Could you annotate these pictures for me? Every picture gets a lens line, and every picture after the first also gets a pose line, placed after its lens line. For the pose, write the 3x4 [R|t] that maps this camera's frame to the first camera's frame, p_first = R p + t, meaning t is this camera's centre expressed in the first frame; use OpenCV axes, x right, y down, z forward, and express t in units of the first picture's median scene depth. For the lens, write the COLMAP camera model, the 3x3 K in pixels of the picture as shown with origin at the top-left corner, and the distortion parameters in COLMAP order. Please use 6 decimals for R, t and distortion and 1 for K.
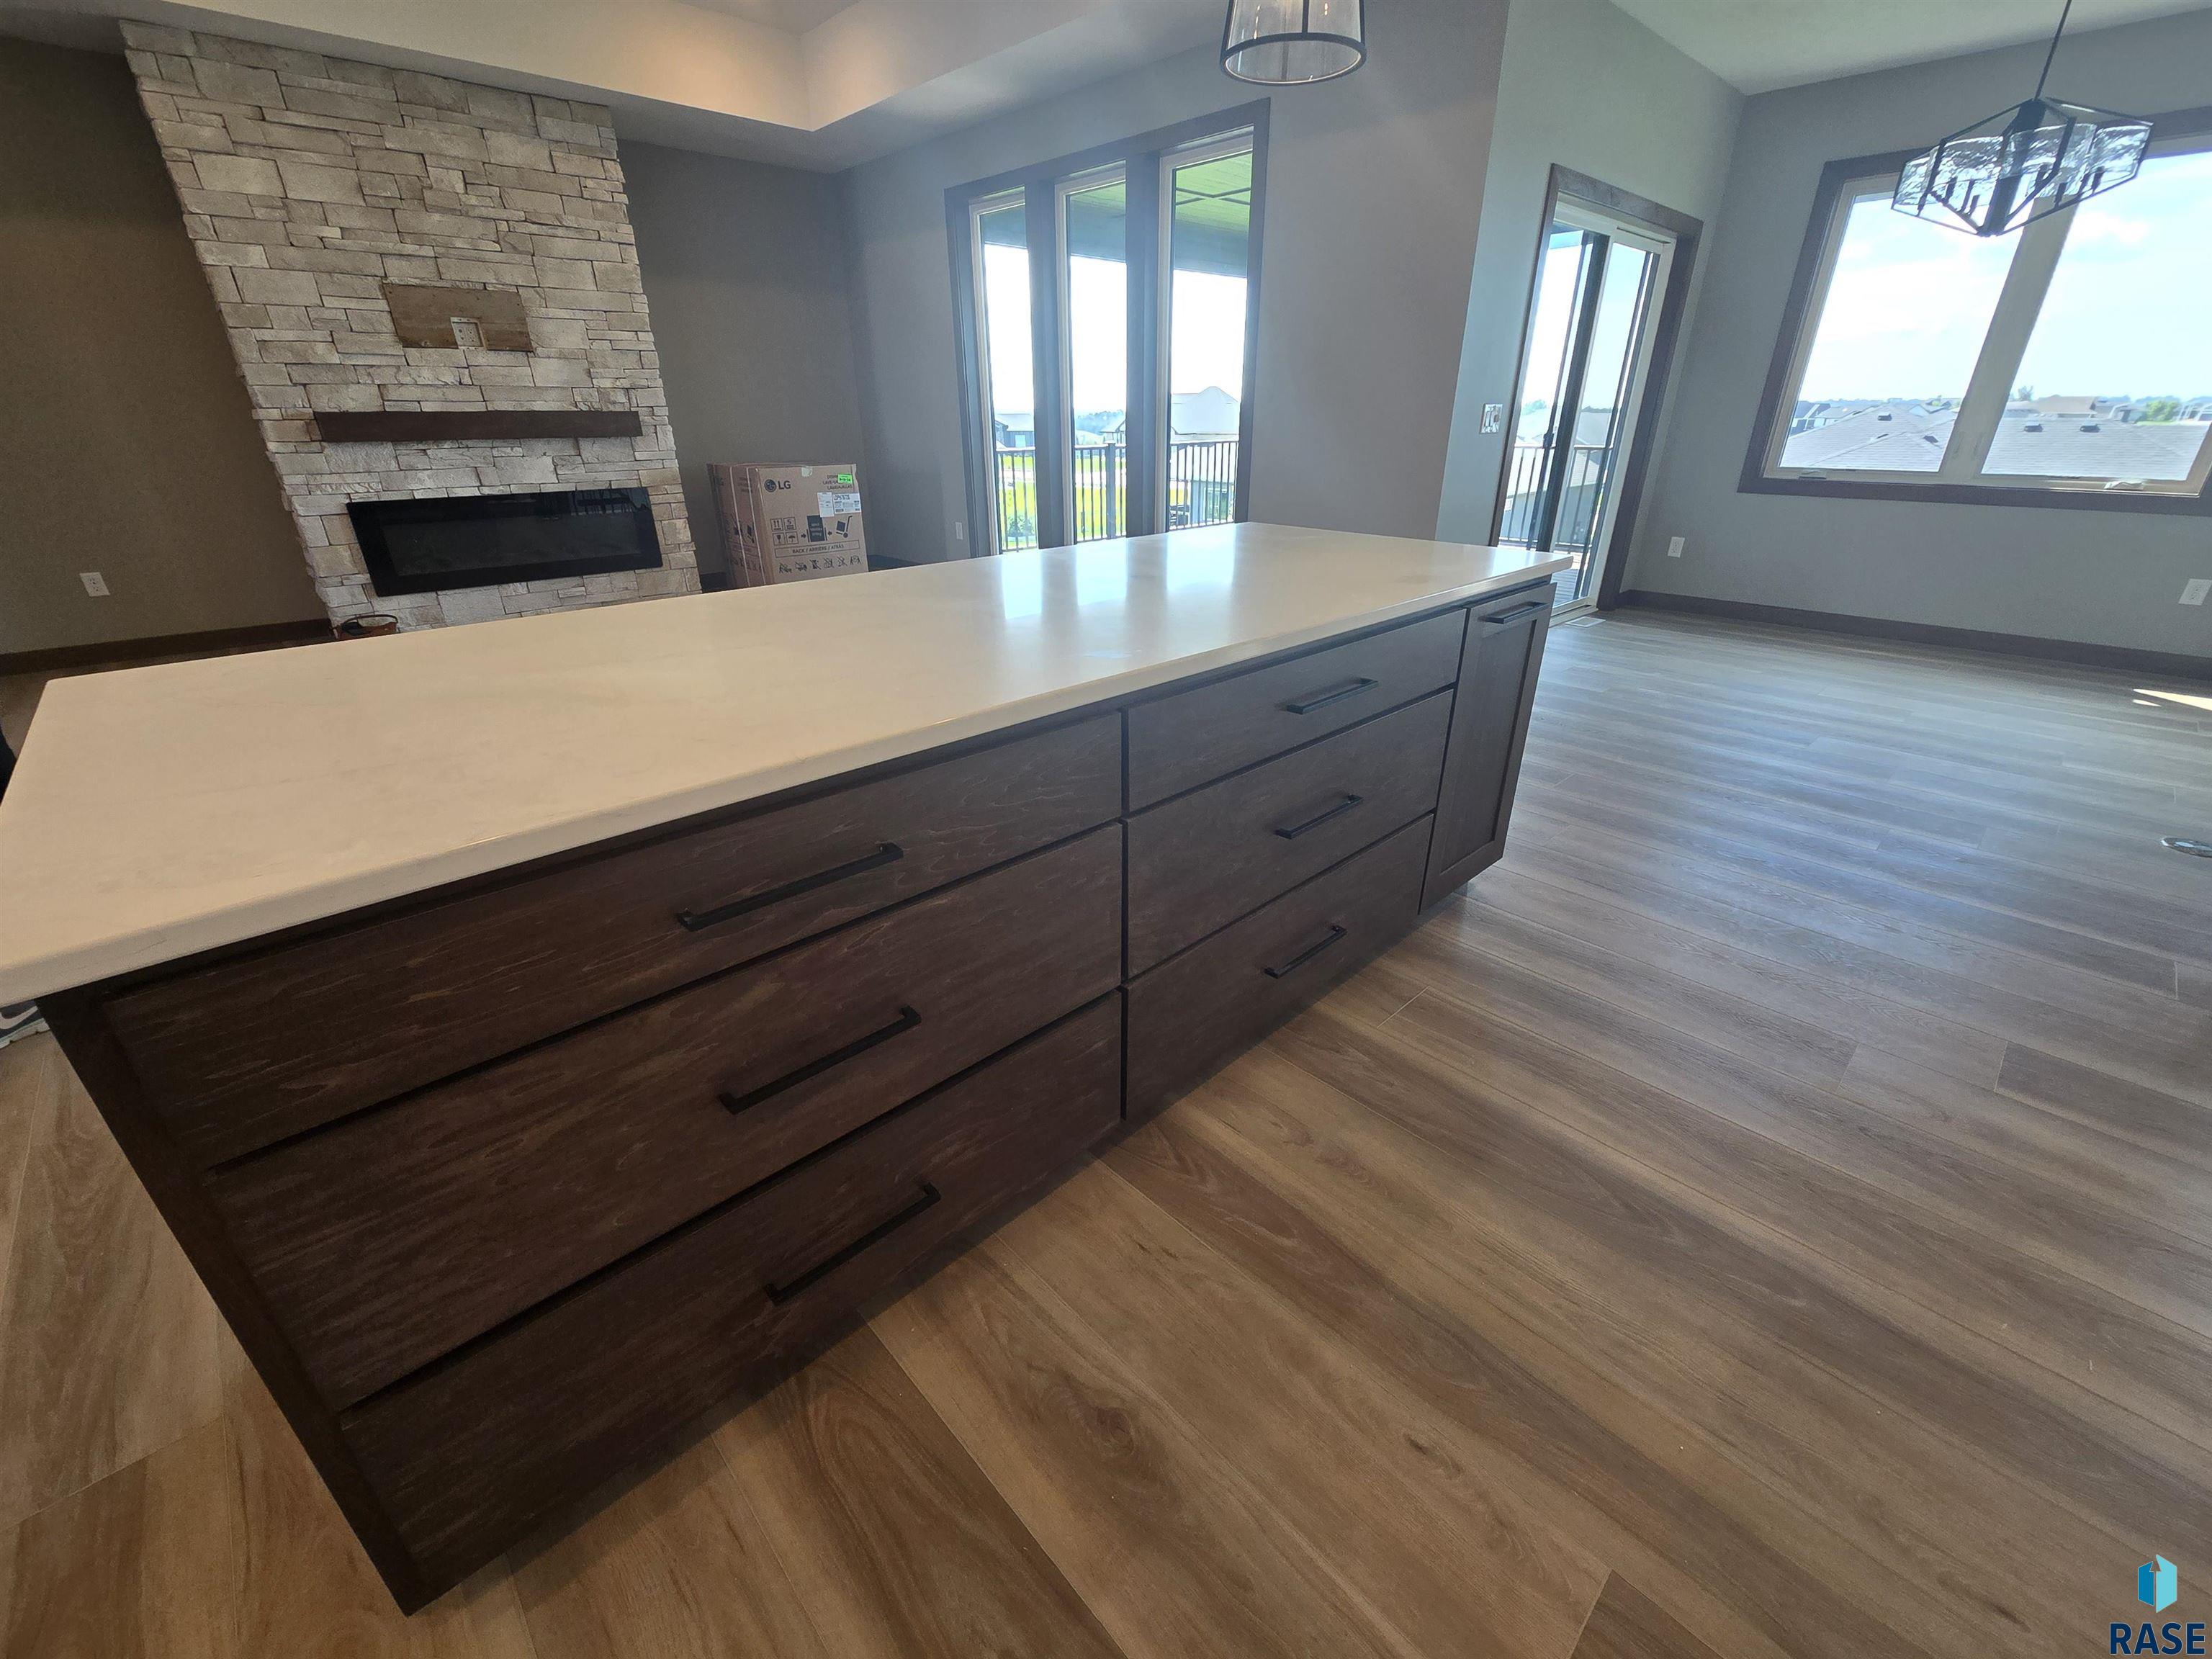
lens RADIAL K [[894.5, 0, 1114.9], [0, 894.5, 821.5], [0, 0, 1]] dist [0.001259, -0.003138]
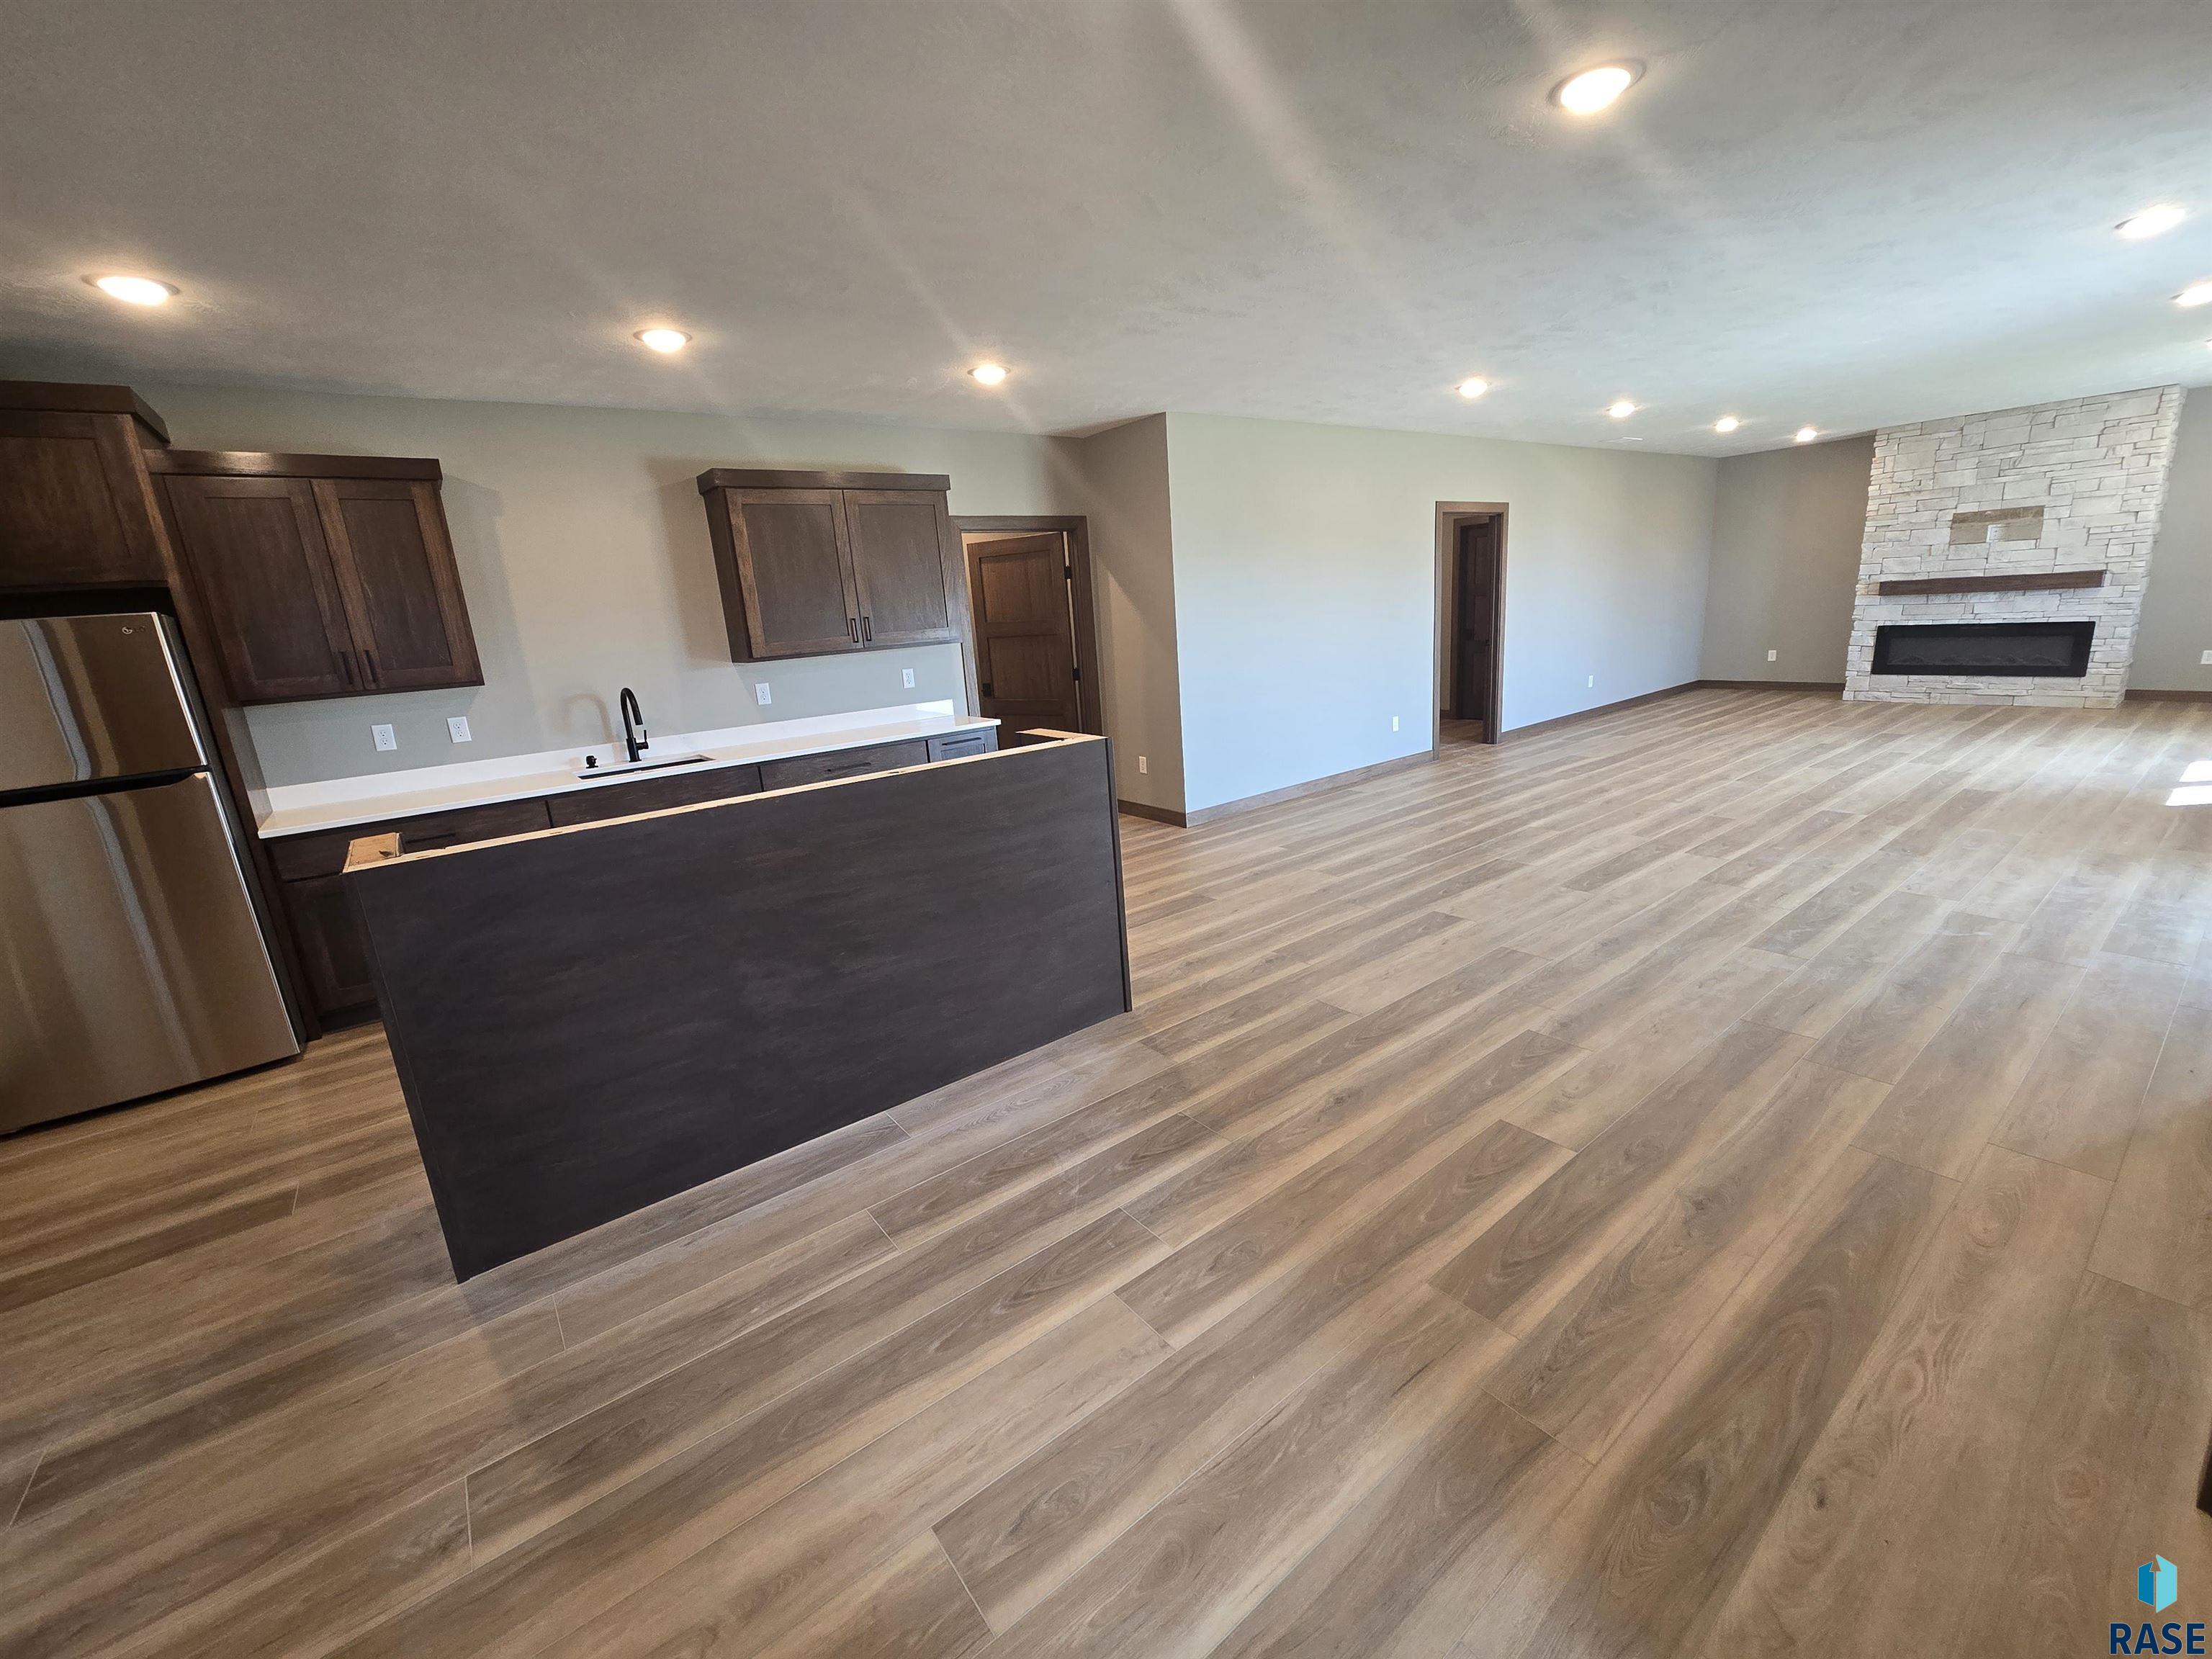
lens RADIAL K [[899.9, 0, 1112.0], [0, 899.9, 829.4], [0, 0, 1]] dist [0.000952, 0.000364]
pose [[-0.104633, 0.253759, -0.961592, 1.240027], [-0.350303, 0.895527, 0.274442, 0.079940], [0.930774, 0.365564, -0.004809, -0.351563]]
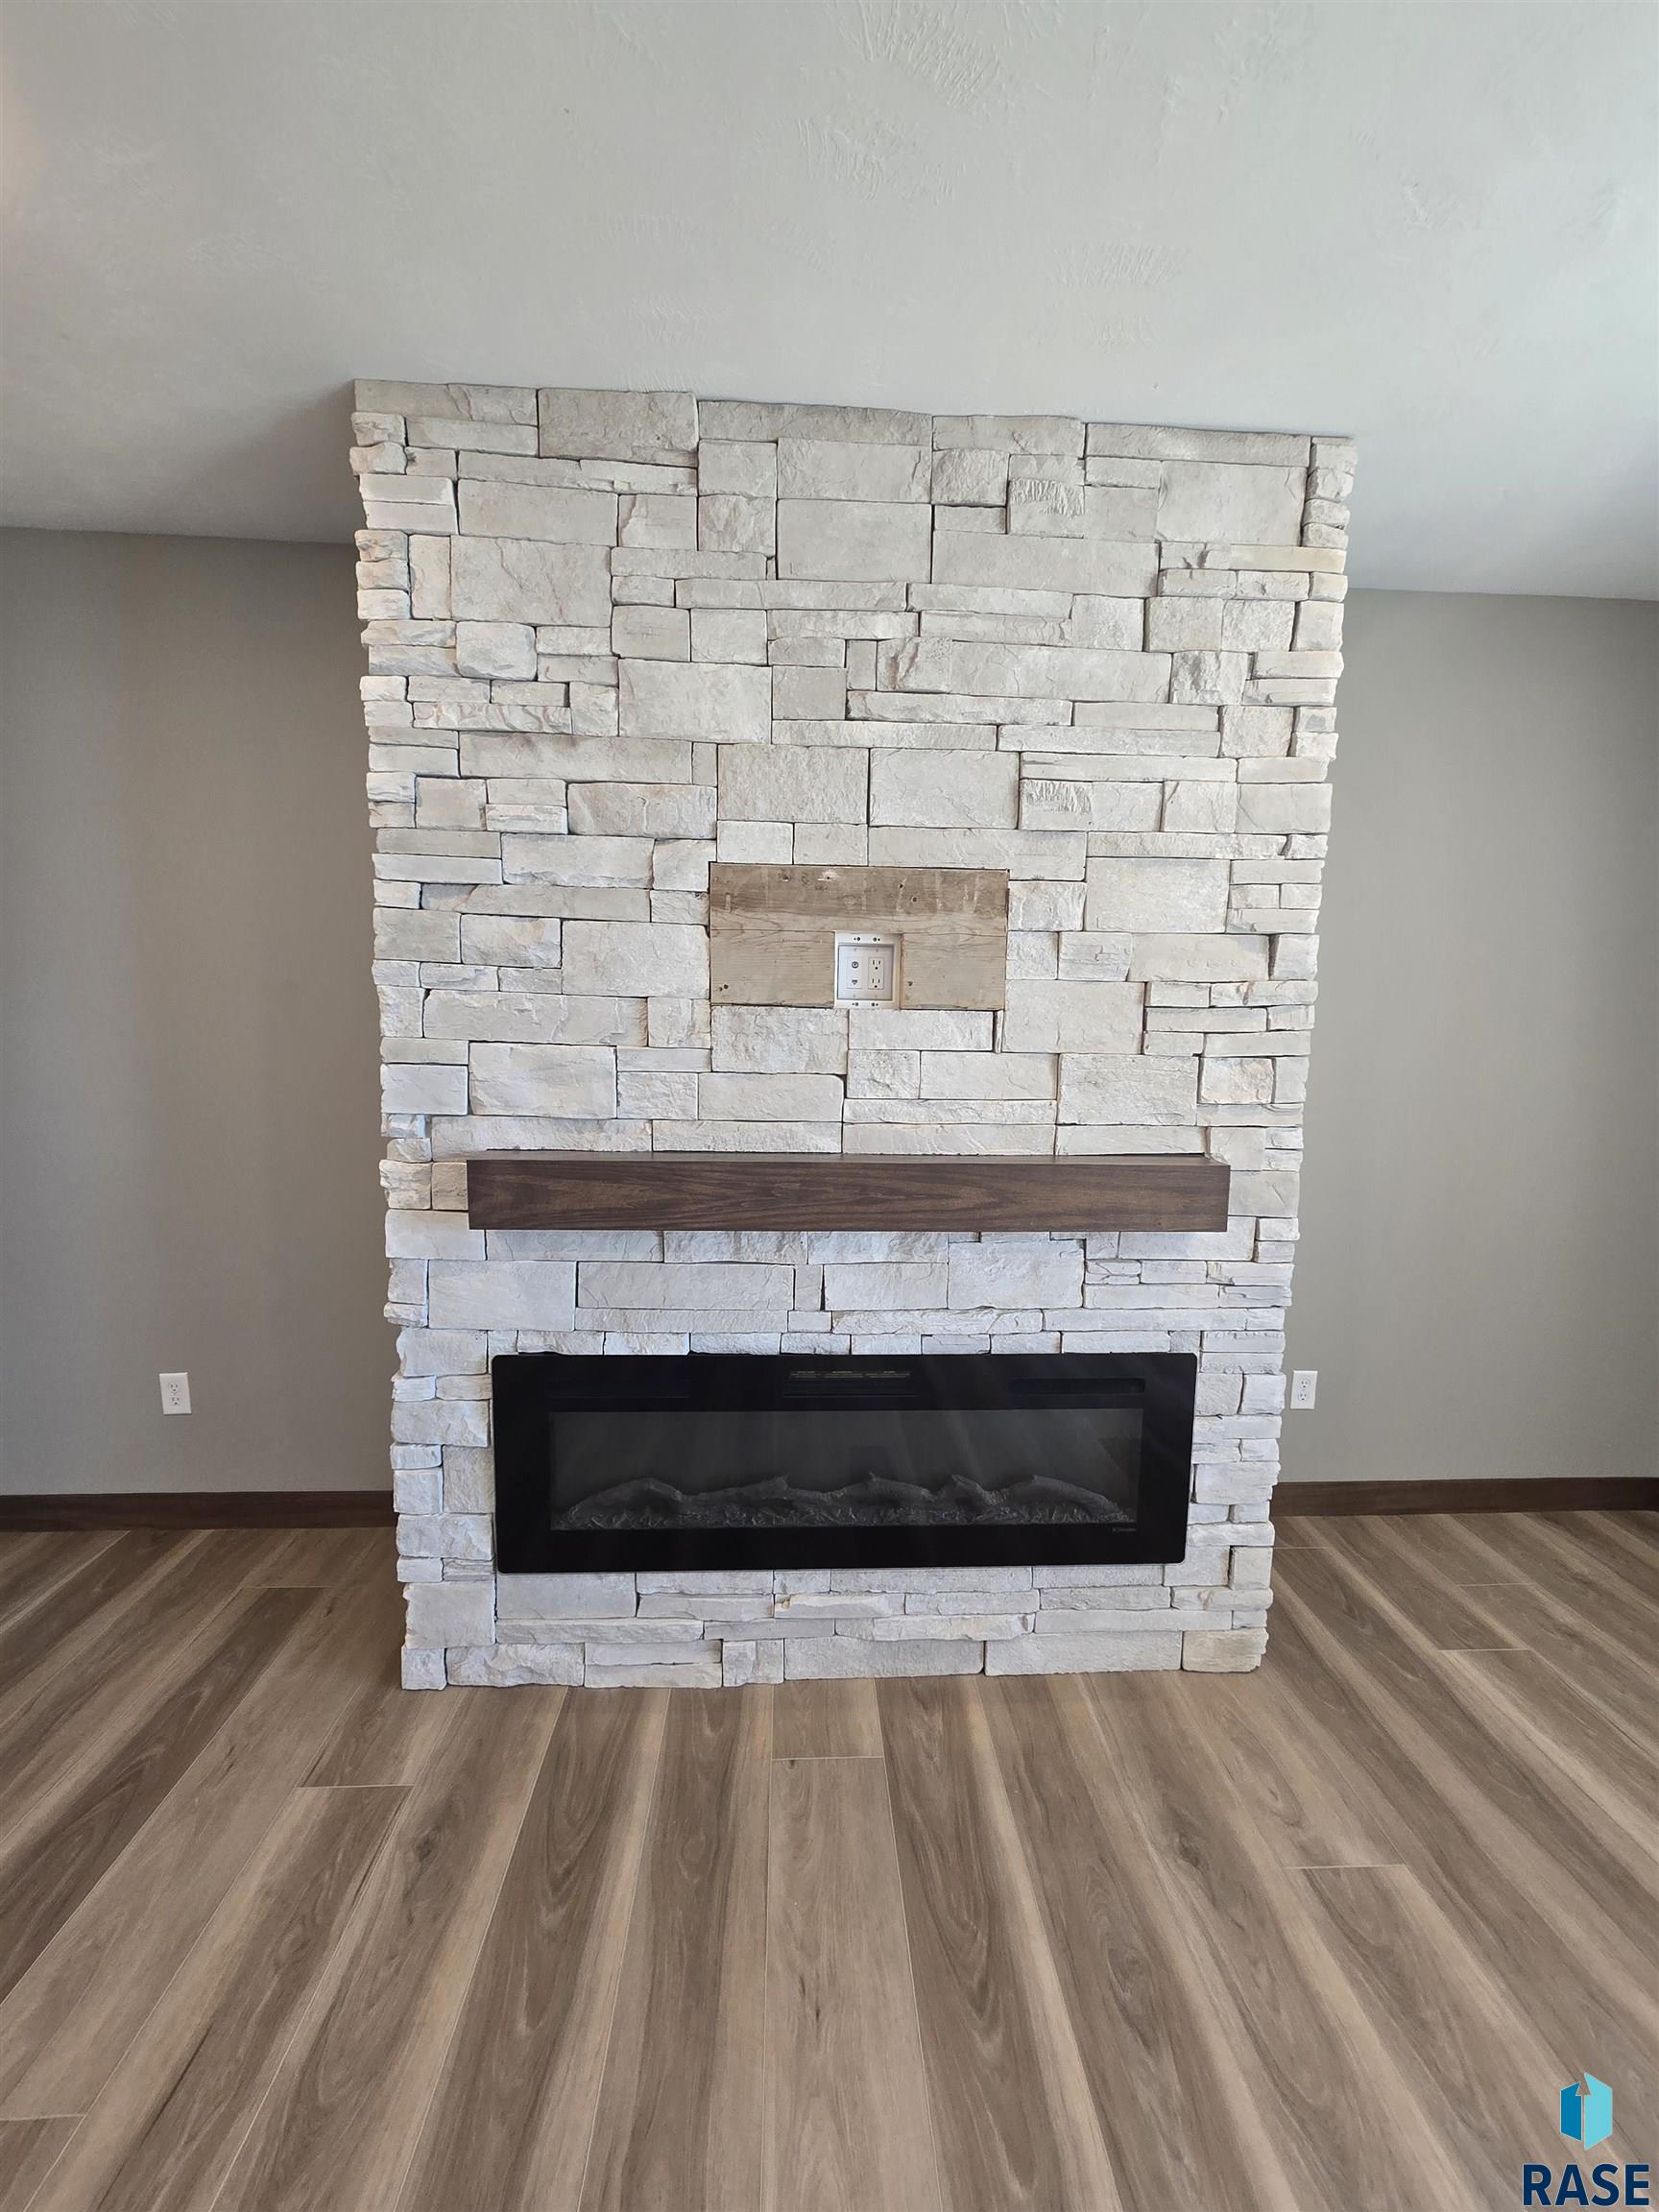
lens RADIAL K [[899.9, 0, 791.0], [0, 899.9, 1114.2], [0, 0, 1]] dist [0.000952, 0.000364]
pose [[0.768333, 0.091286, -0.633507, -0.495066], [-0.284416, 0.935382, -0.210162, -0.394853], [0.573386, 0.341654, 0.744648, 0.713118]]
